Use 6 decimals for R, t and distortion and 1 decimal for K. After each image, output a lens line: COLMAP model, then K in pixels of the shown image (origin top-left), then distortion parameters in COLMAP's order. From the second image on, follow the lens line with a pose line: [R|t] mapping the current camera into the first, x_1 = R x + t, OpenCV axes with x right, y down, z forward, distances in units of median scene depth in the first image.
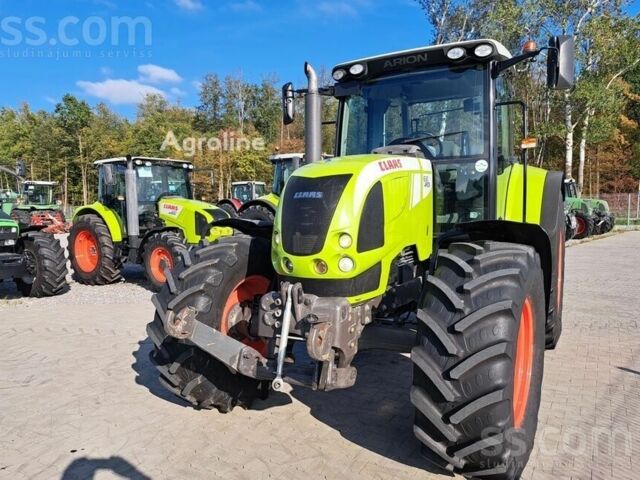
lens RADIAL K [[508.6, 0, 323.4], [0, 508.6, 239.4], [0, 0, 1]] dist [0.049311, -0.015145]
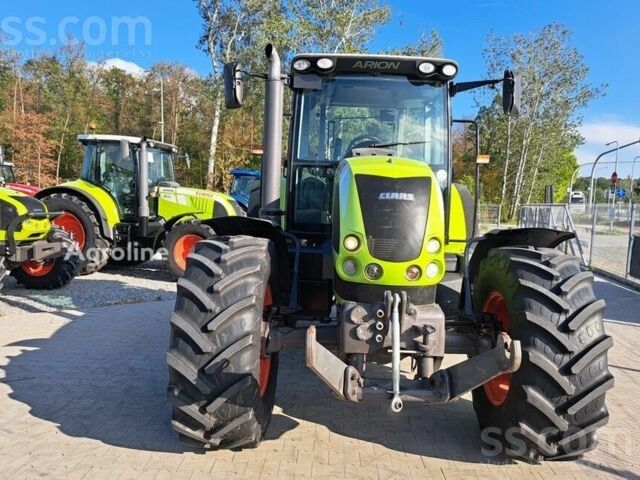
lens RADIAL K [[508.6, 0, 317.7], [0, 508.6, 240.6], [0, 0, 1]] dist [0.049311, -0.015145]
pose [[0.849534, 0.013934, 0.527349, -0.437943], [-0.017463, 0.999846, 0.001715, -0.003579], [-0.527244, -0.010666, 0.849647, 0.192937]]
